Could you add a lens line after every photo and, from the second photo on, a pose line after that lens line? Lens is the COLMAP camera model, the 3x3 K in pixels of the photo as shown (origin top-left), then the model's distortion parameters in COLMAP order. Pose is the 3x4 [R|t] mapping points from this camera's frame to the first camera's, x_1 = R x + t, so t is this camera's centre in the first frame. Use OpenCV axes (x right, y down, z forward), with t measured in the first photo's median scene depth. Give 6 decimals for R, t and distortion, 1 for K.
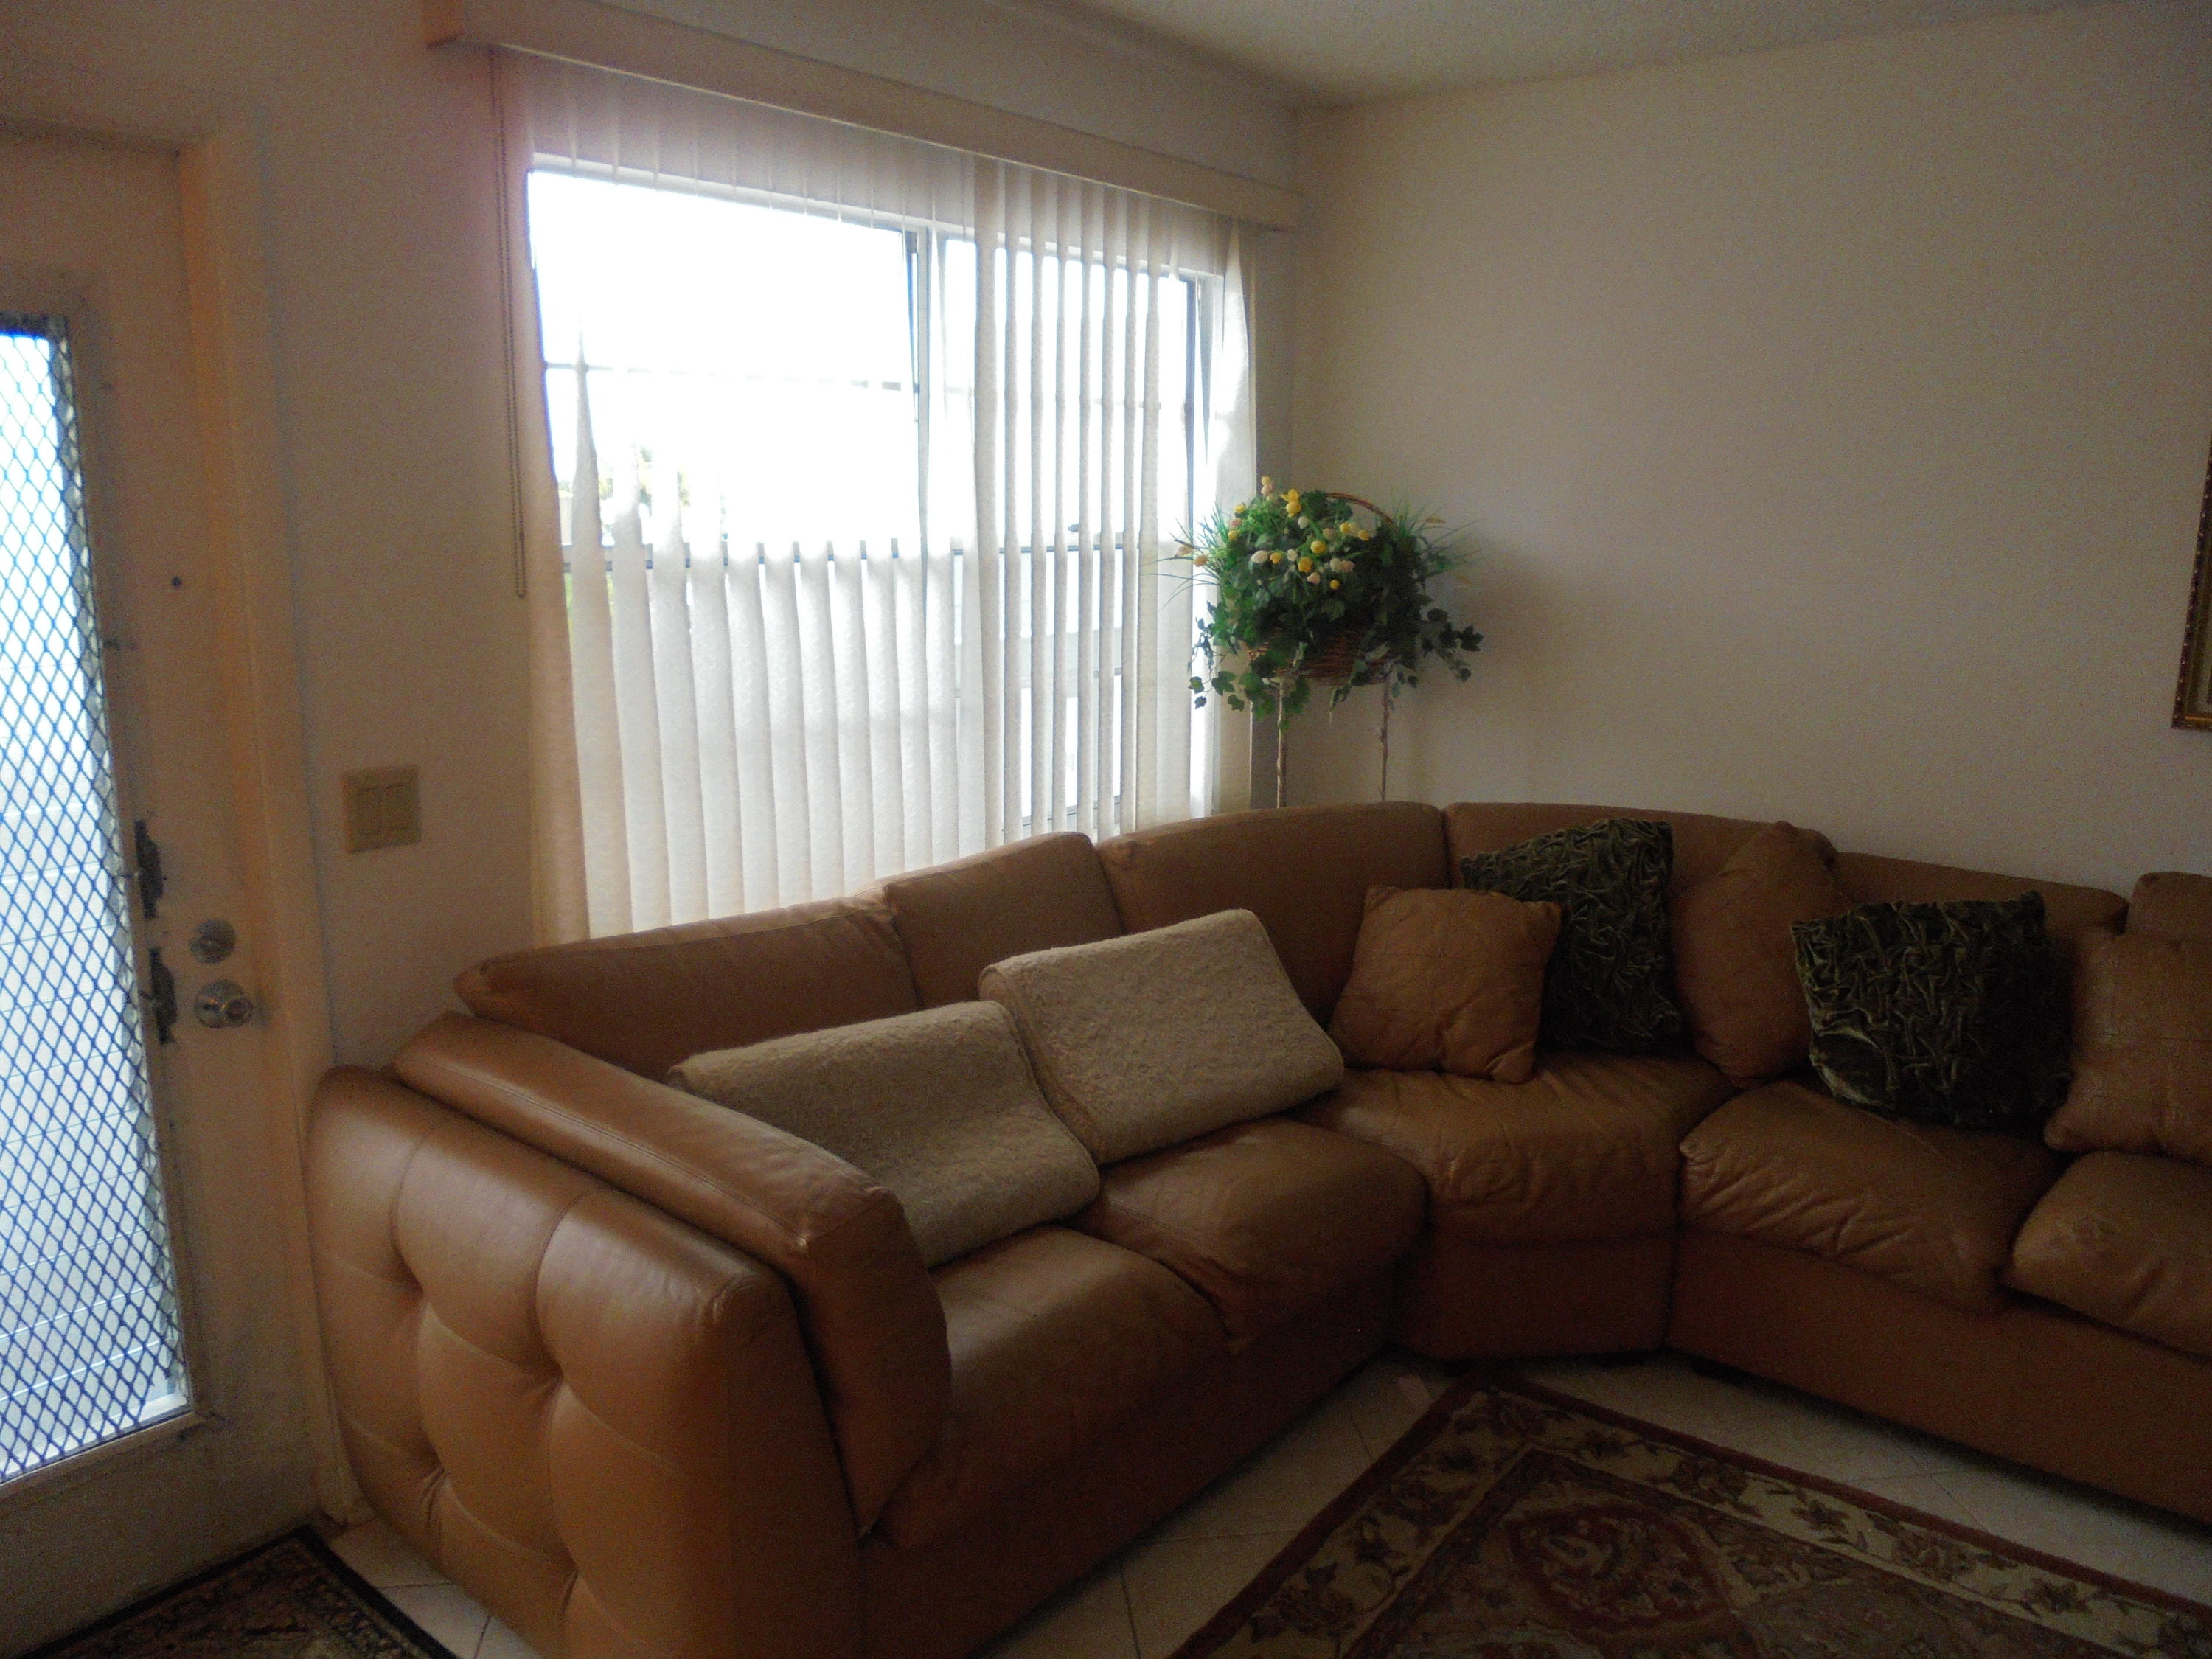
lens RADIAL K [[1661.5, 0, 1143.8], [0, 1661.5, 843.3], [0, 0, 1]] dist [-0.125323, 0.100335]
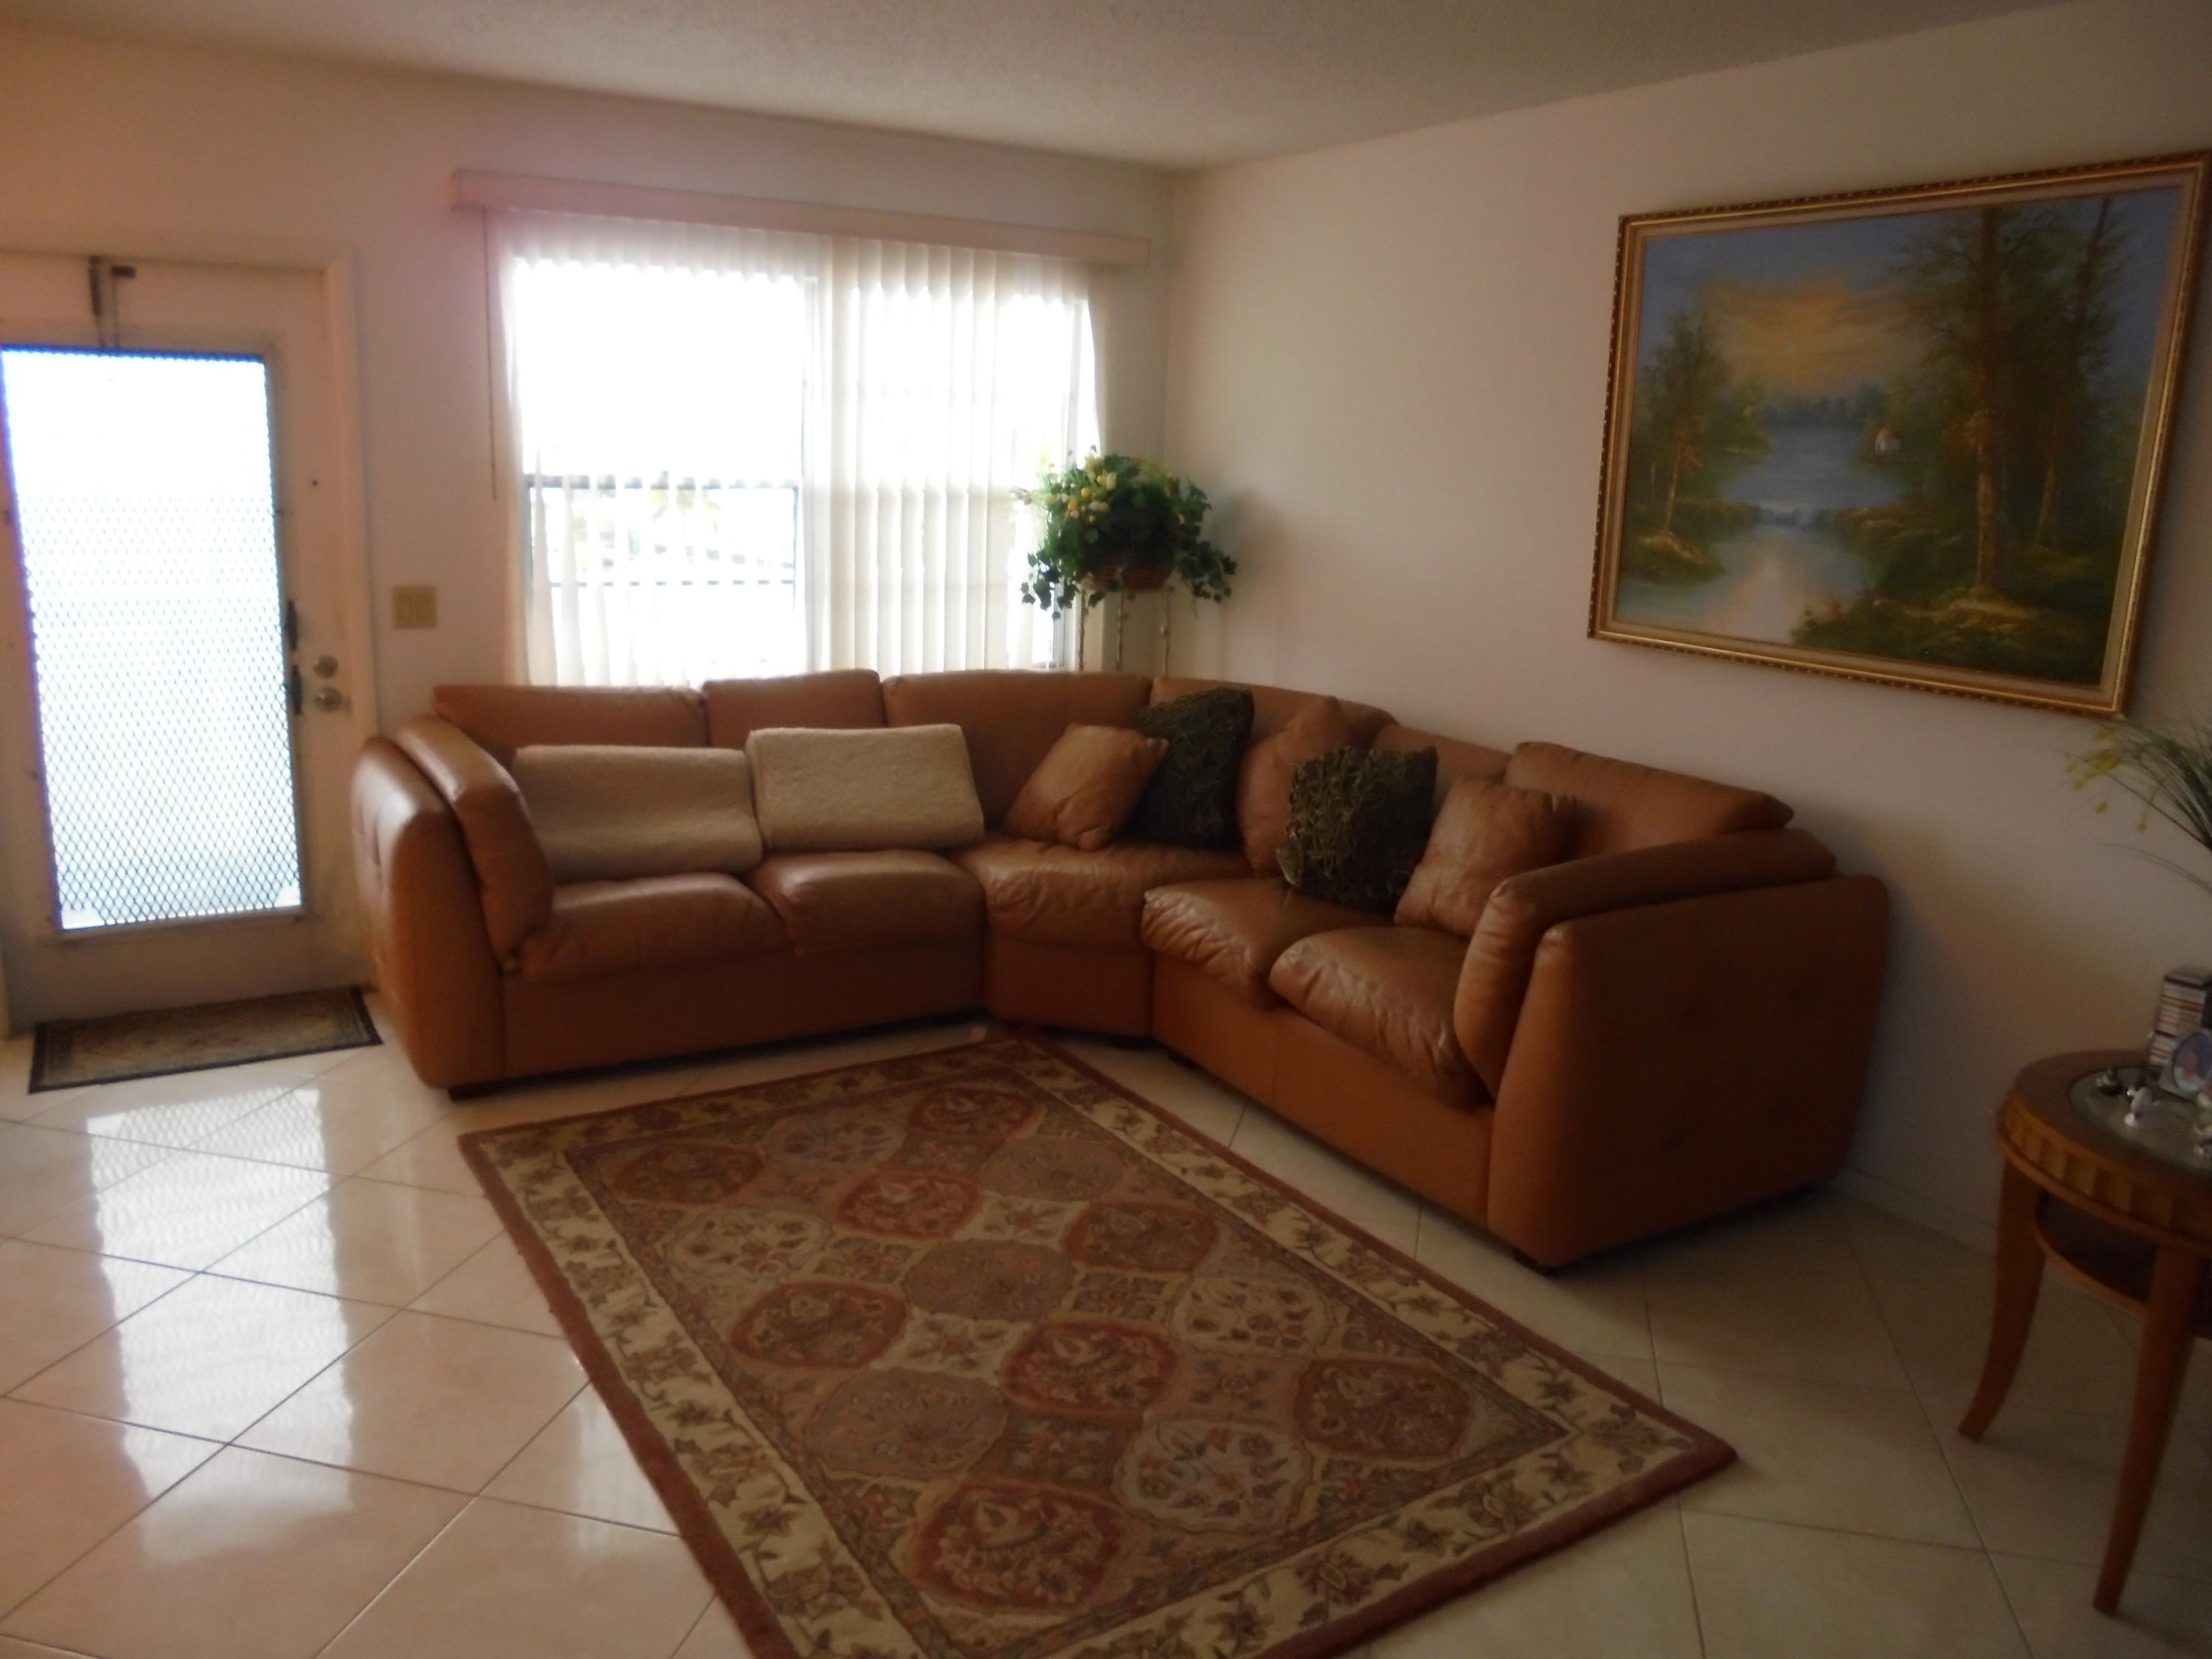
lens RADIAL K [[1661.5, 0, 1137.3], [0, 1661.5, 837.7], [0, 0, 1]] dist [-0.125323, 0.100335]
pose [[0.938499, 0.098138, -0.331042, 0.832575], [-0.095267, 0.995140, 0.024930, 0.101346], [0.331880, 0.008141, 0.943287, -0.434384]]
